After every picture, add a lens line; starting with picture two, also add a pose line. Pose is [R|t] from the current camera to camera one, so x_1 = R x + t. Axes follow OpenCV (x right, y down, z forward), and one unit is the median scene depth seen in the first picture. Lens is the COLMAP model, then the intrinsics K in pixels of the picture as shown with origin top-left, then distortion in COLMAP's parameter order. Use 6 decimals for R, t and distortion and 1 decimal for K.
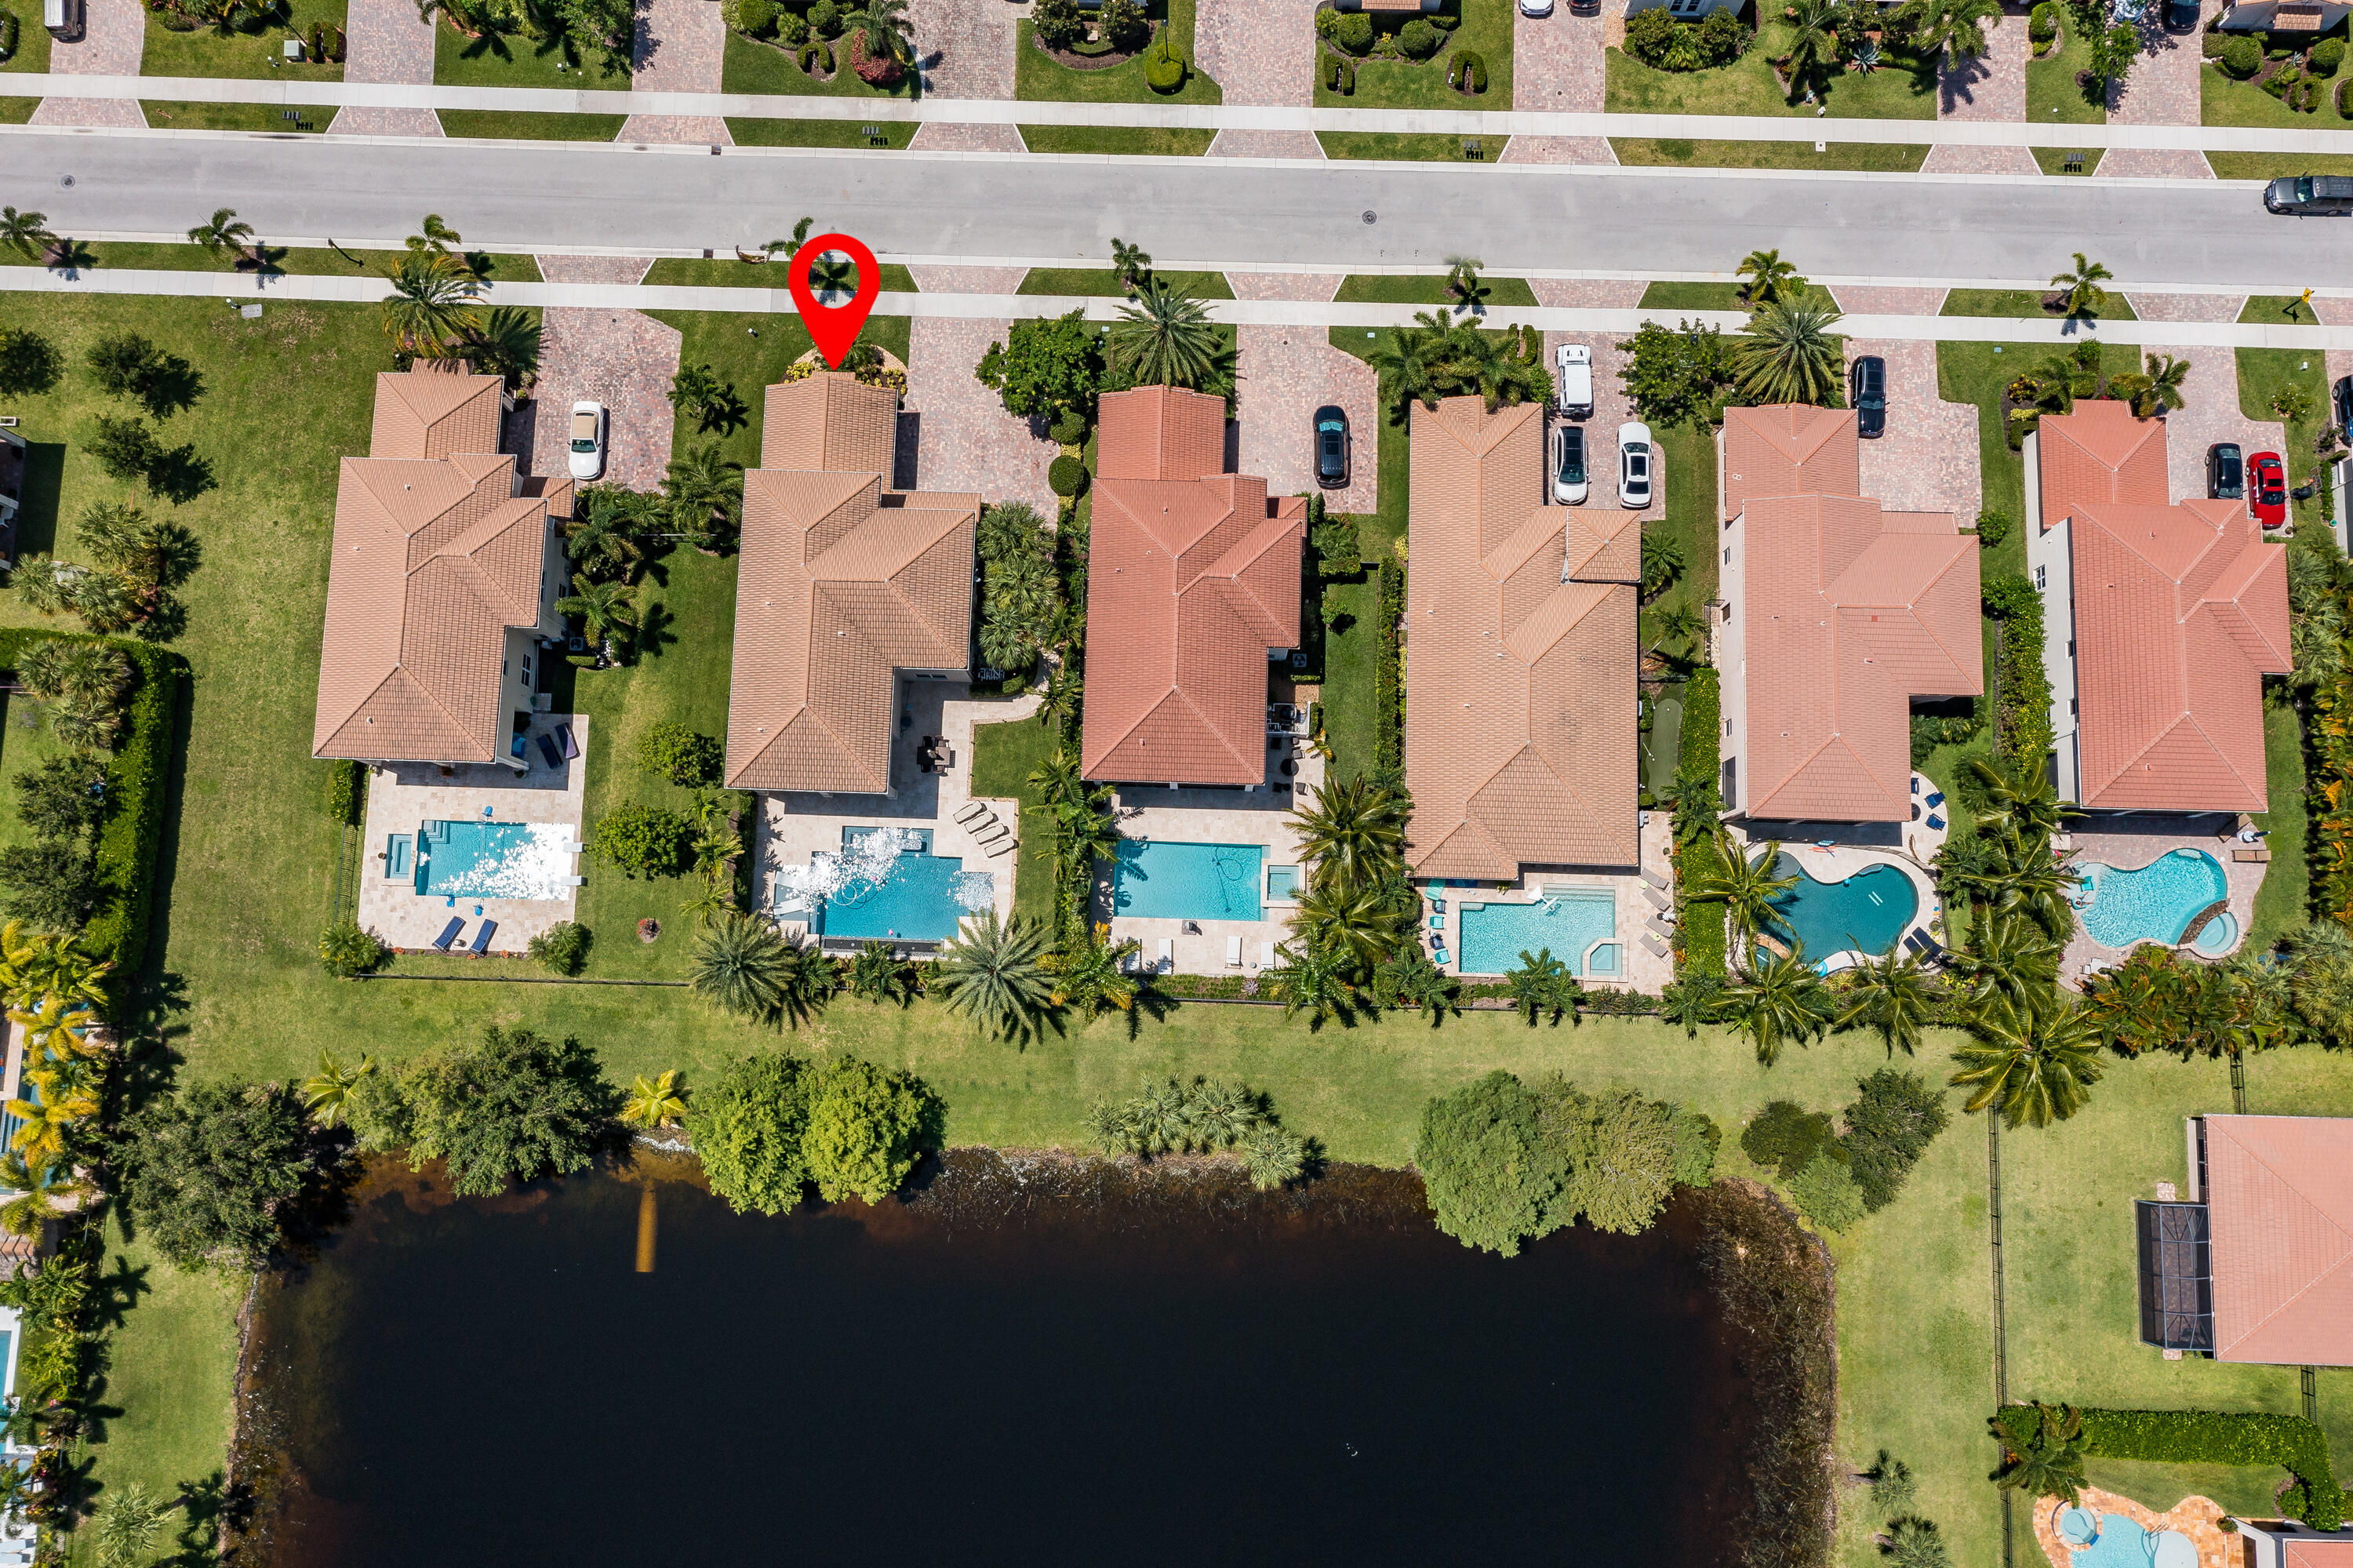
lens RADIAL K [[1862.5, 0, 1177.1], [0, 1862.5, 770.9], [0, 0, 1]] dist [0.001601, 0.003675]
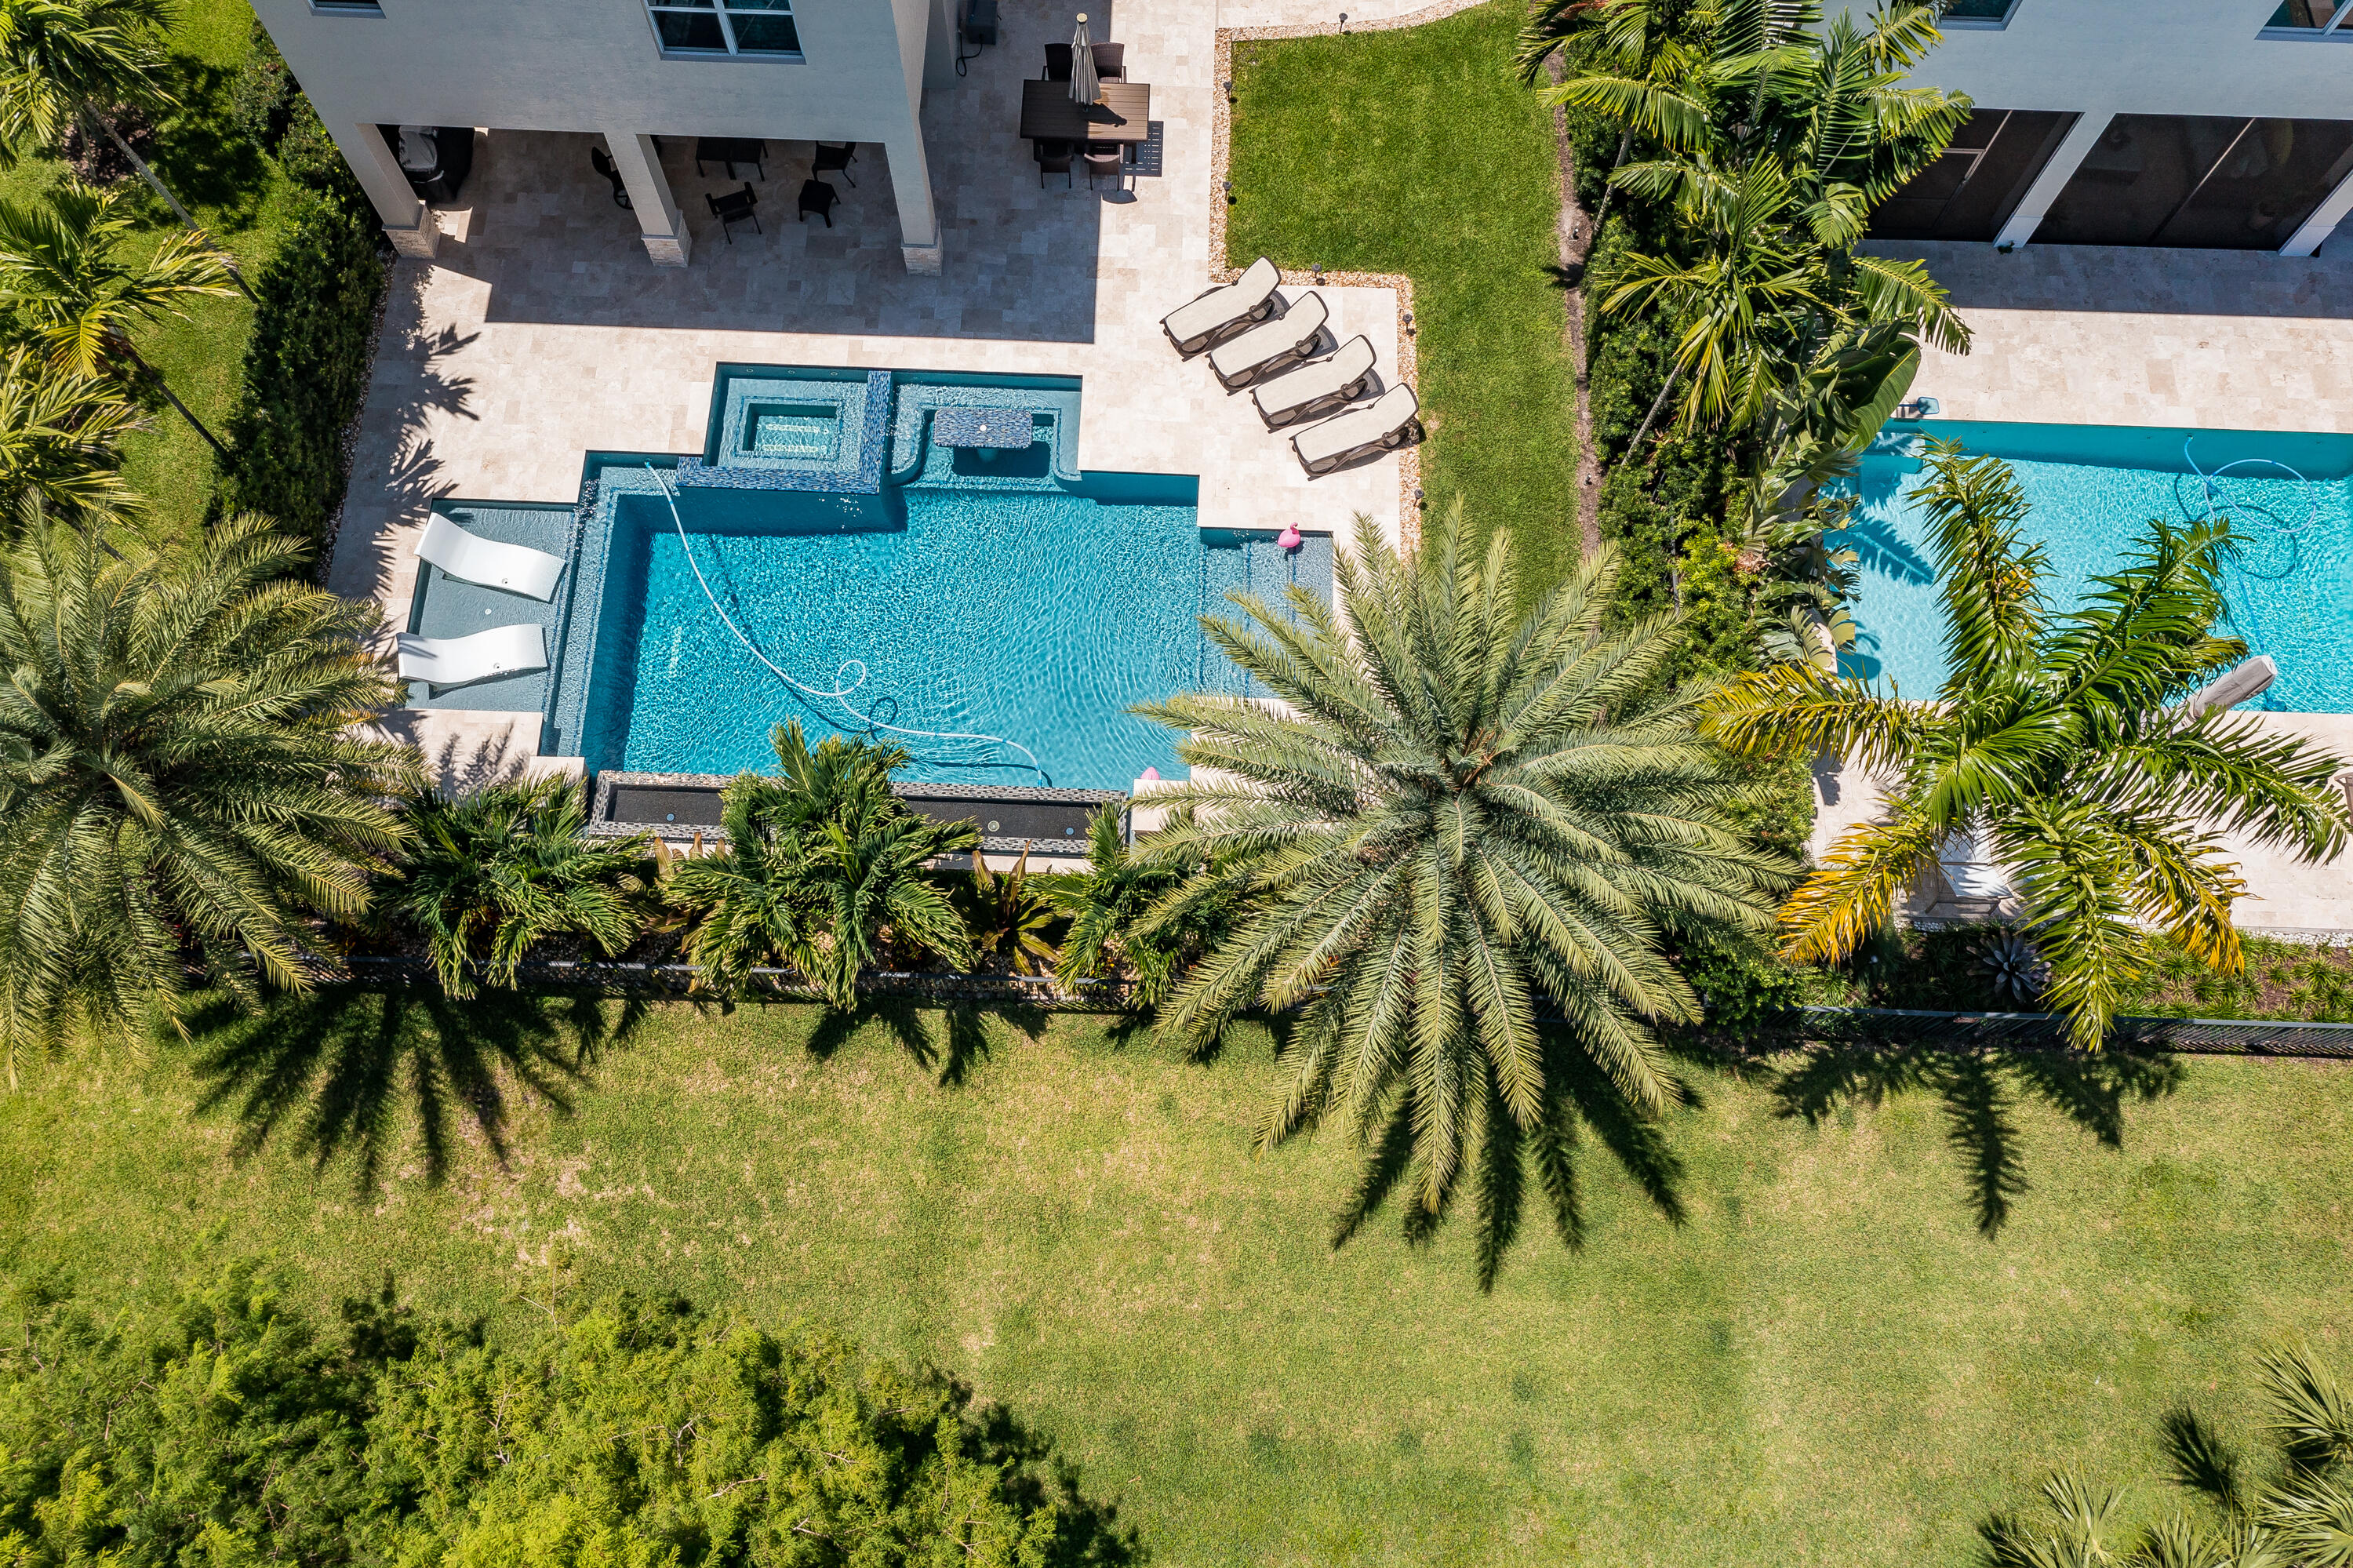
lens RADIAL K [[1862.5, 0, 1177.1], [0, 1862.5, 770.9], [0, 0, 1]] dist [0.001601, 0.003675]
pose [[0.999732, 0.005443, 0.022485, -0.124375], [-0.000288, 0.974782, -0.223161, 0.140580], [-0.023132, 0.223095, 0.974522, 0.774266]]
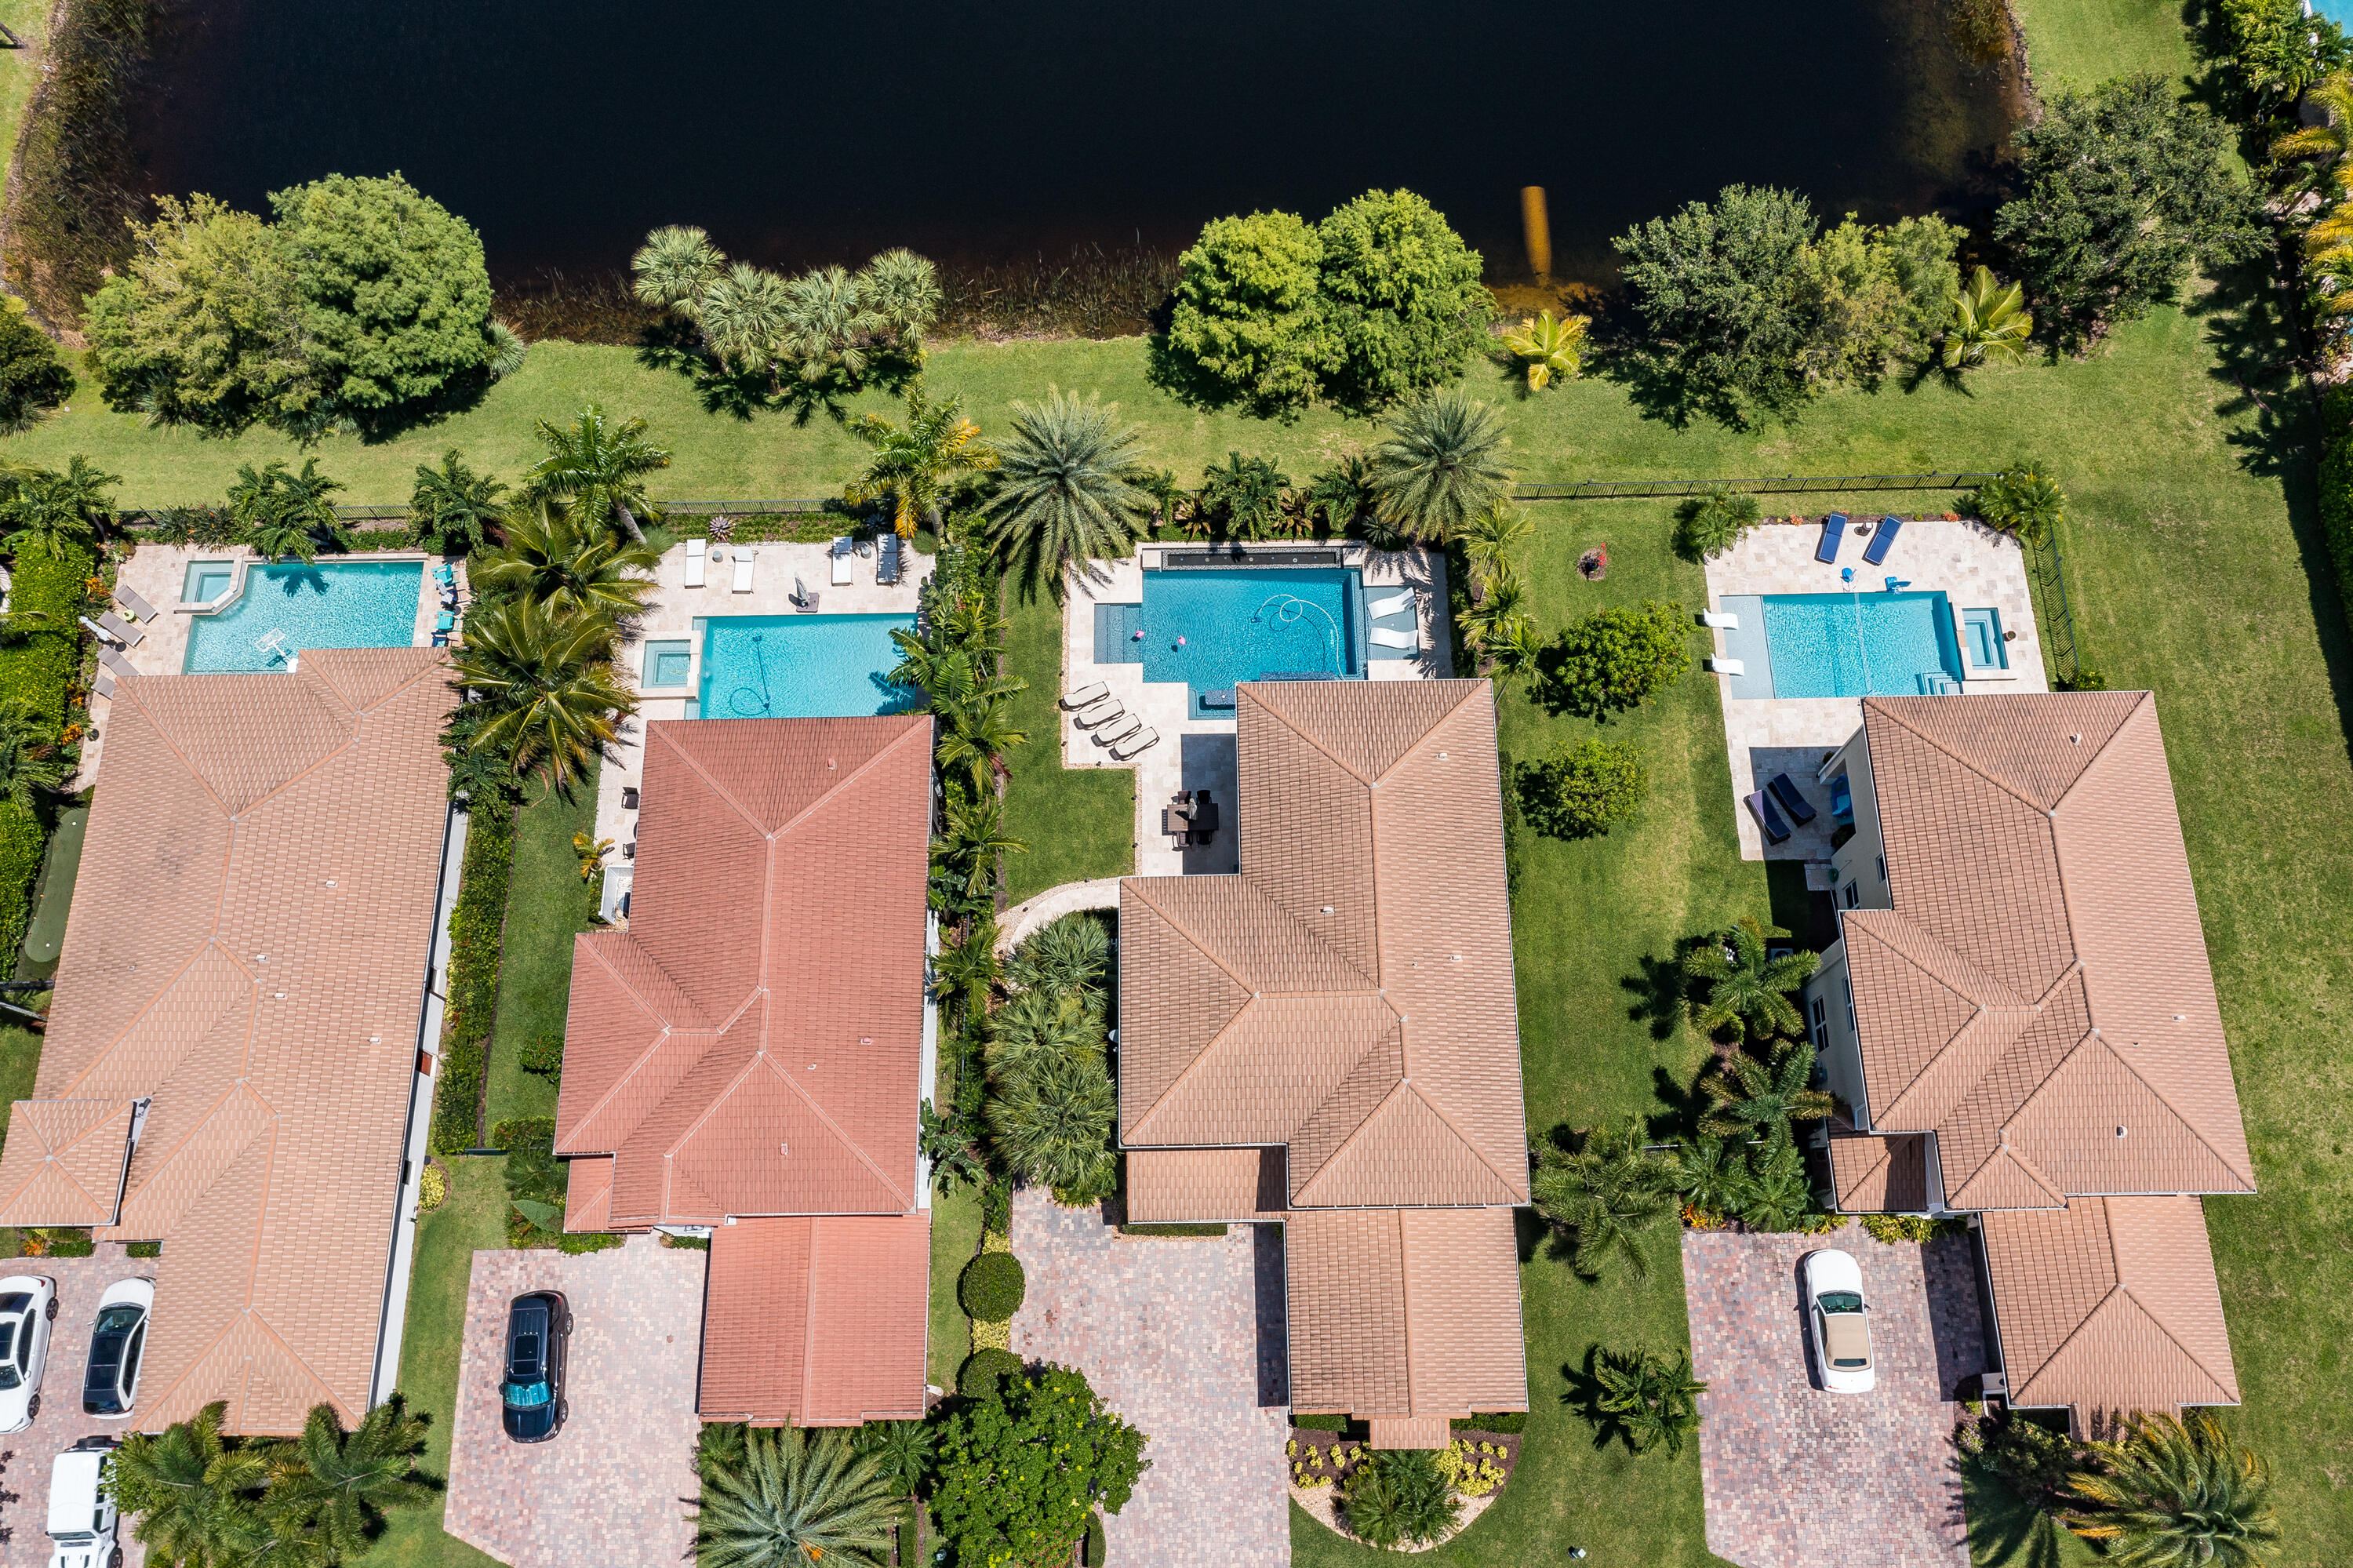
lens RADIAL K [[1862.5, 0, 1177.1], [0, 1862.5, 770.9], [0, 0, 1]] dist [0.001601, 0.003675]
pose [[-0.998714, 0.050060, 0.008012, -0.132377], [-0.040383, -0.881086, 0.471229, -0.300605], [0.030649, 0.470299, 0.881975, 0.426944]]
